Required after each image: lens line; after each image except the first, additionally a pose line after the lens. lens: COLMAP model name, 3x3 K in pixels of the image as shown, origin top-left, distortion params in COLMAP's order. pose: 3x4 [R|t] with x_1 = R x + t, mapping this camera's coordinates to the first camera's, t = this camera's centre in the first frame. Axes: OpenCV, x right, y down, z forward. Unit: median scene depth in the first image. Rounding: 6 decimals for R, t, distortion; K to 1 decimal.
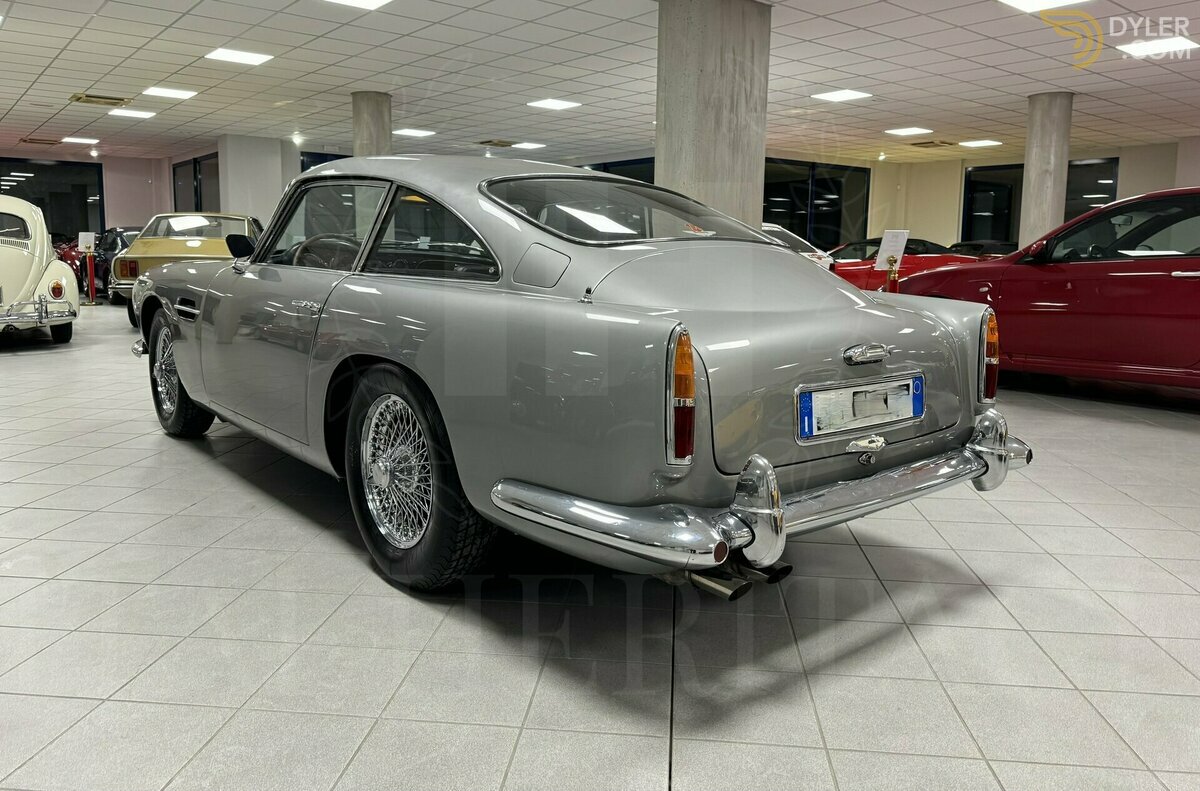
lens RADIAL K [[839.9, 0, 600.0], [0, 839.9, 395.5], [0, 0, 1]] dist [0.004916, 0.000955]
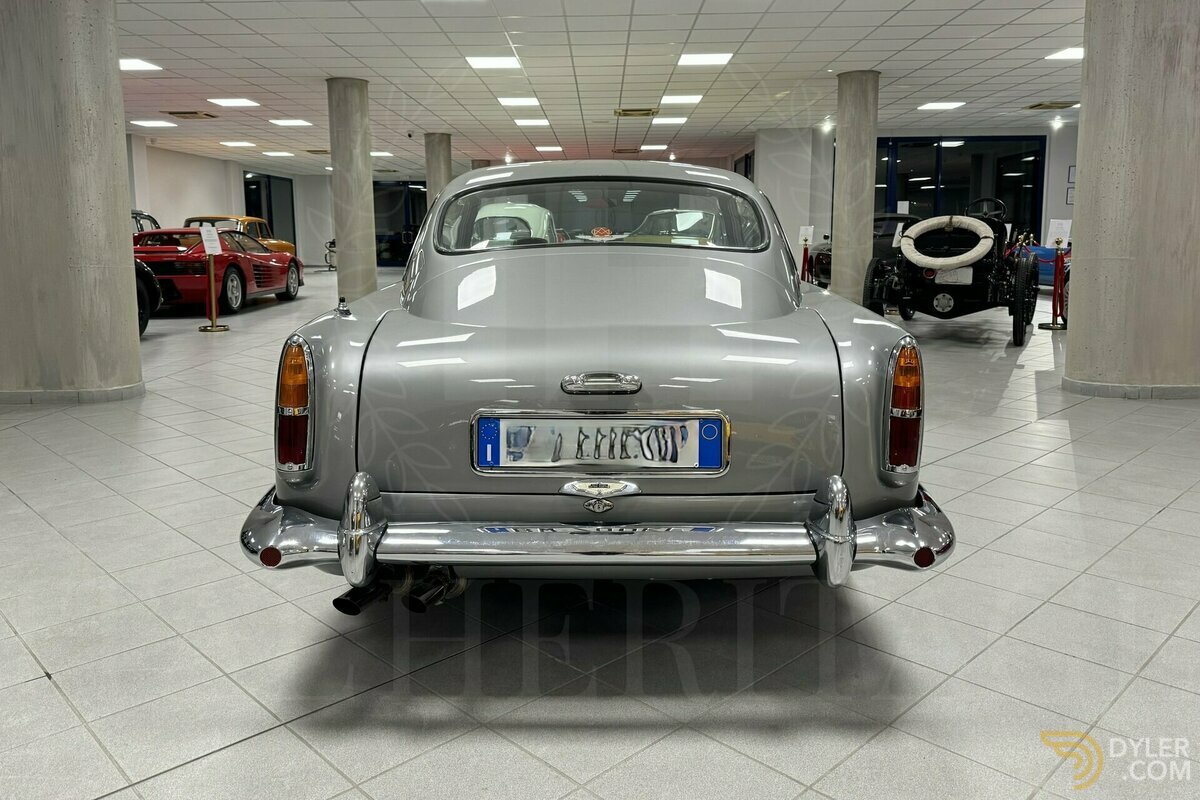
lens RADIAL K [[881.6, 0, 600.0], [0, 881.6, 400.0], [0, 0, 1]] dist [0.000857, -0.008502]
pose [[0.763469, 0.098129, -0.638346, 0.703679], [-0.089713, 0.994921, 0.045645, -0.057120], [0.639583, 0.022420, 0.768395, 0.260286]]
